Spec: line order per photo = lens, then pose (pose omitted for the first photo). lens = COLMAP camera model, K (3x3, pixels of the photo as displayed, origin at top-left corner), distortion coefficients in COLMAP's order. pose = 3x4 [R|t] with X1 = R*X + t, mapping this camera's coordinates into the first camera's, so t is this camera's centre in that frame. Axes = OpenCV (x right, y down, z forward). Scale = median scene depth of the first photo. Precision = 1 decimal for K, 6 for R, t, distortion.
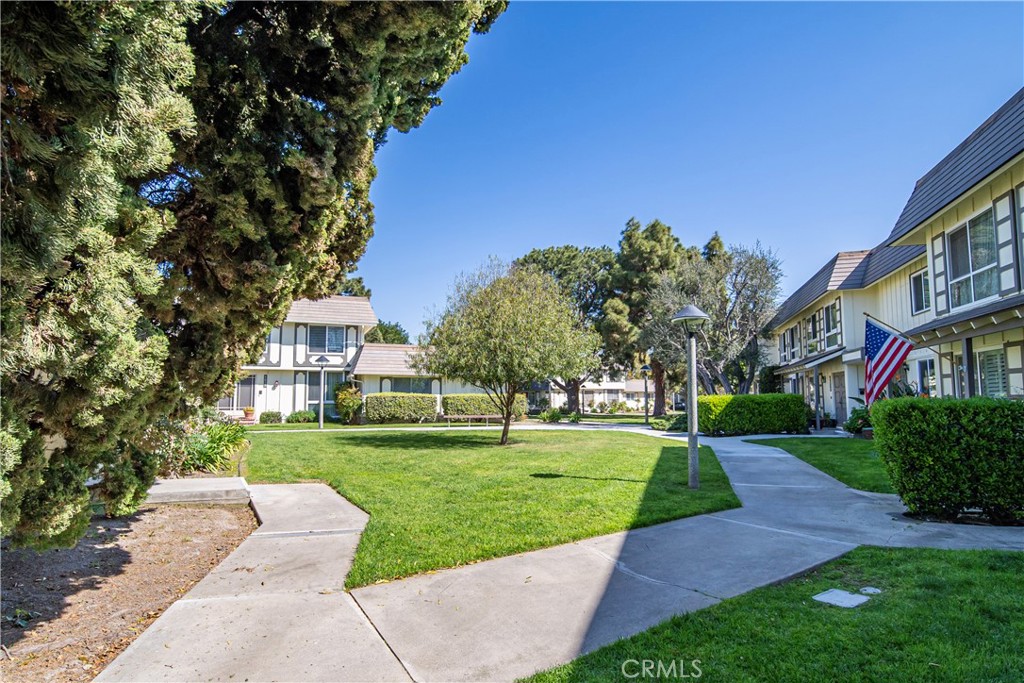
lens RADIAL K [[553.0, 0, 509.6], [0, 553.0, 351.9], [0, 0, 1]] dist [0.018869, -0.000646]
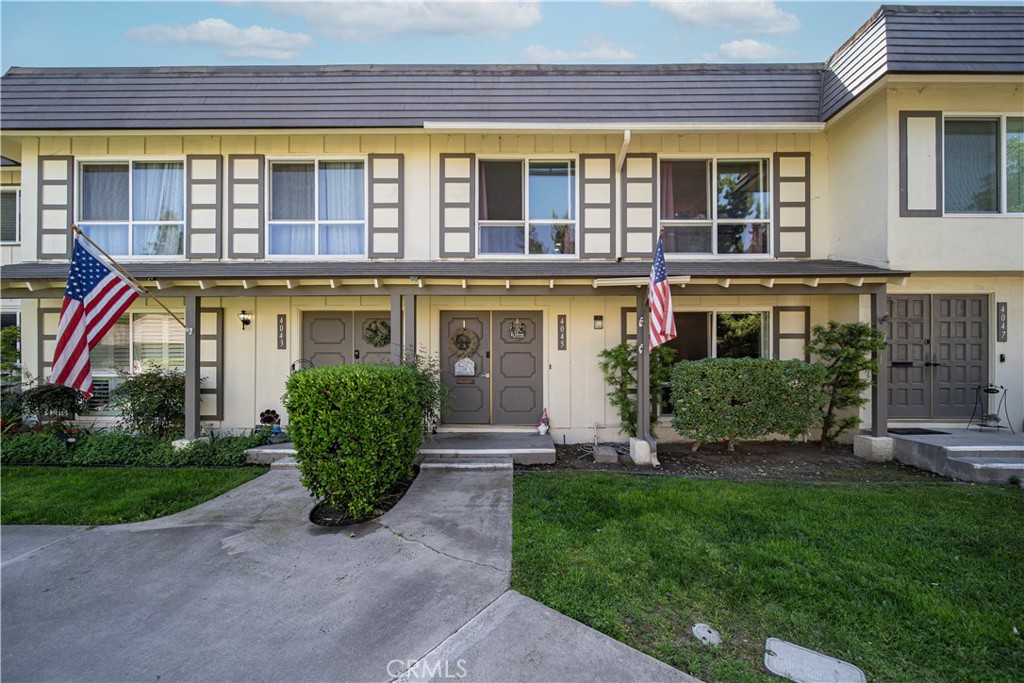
lens RADIAL K [[371.2, 0, 514.3], [0, 371.2, 359.2], [0, 0, 1]] dist [-0.002161, -0.000220]
pose [[-0.290210, 0.009469, 0.956916, 0.120922], [-0.073727, 0.996758, -0.032223, 0.051588], [-0.954119, -0.079902, -0.288571, 0.655694]]
